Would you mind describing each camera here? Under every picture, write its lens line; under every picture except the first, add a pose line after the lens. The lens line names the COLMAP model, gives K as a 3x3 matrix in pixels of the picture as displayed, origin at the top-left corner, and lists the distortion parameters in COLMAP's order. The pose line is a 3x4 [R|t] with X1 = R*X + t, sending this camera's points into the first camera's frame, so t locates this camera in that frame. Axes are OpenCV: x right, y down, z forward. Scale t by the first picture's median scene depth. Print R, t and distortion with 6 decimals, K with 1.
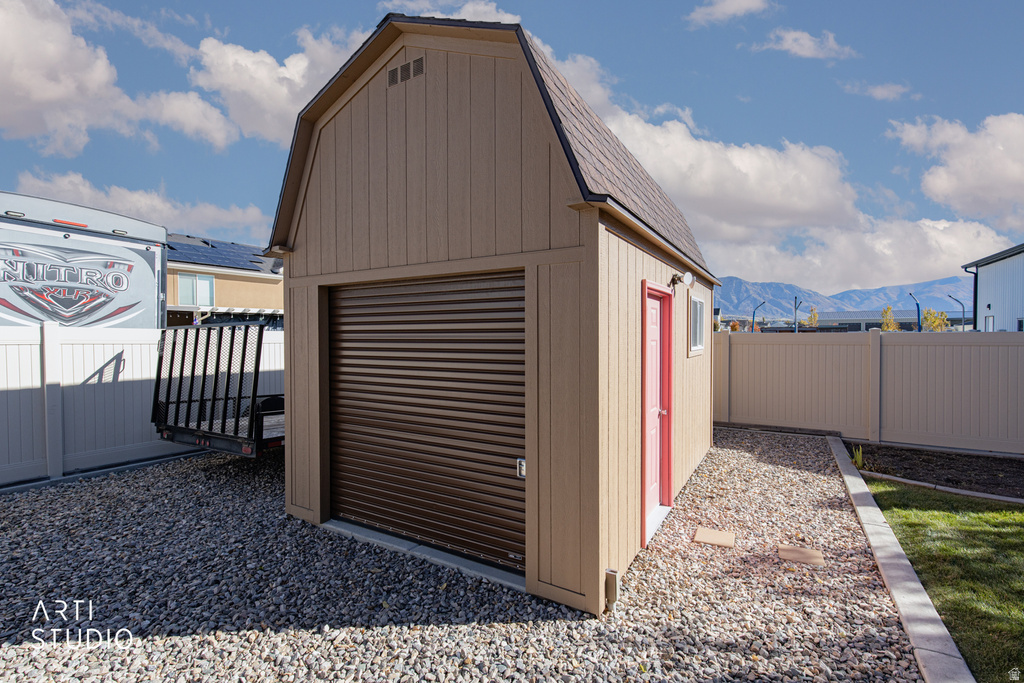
lens RADIAL K [[463.7, 0, 512.0], [0, 463.7, 341.5], [0, 0, 1]] dist [0.004387, 0.000407]
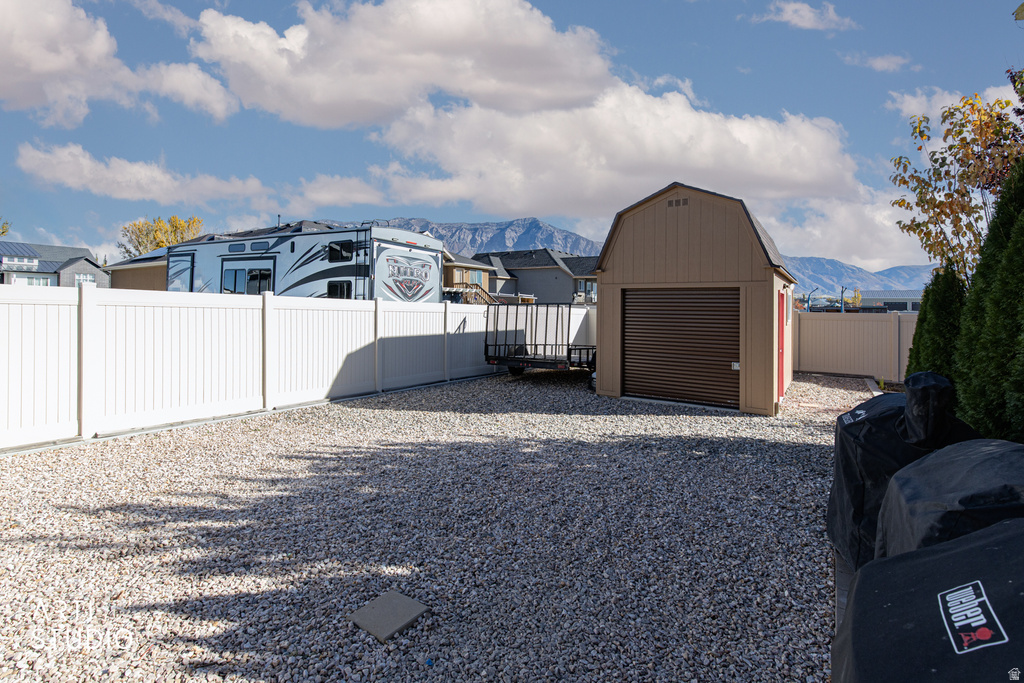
lens RADIAL K [[473.8, 0, 511.6], [0, 473.8, 299.4], [0, 0, 1]] dist [0.001071, 0.000008]
pose [[0.998339, 0.015945, -0.055358, -0.505929], [-0.017699, 0.999352, -0.031346, 0.007206], [0.054822, 0.032274, 0.997974, -0.794446]]
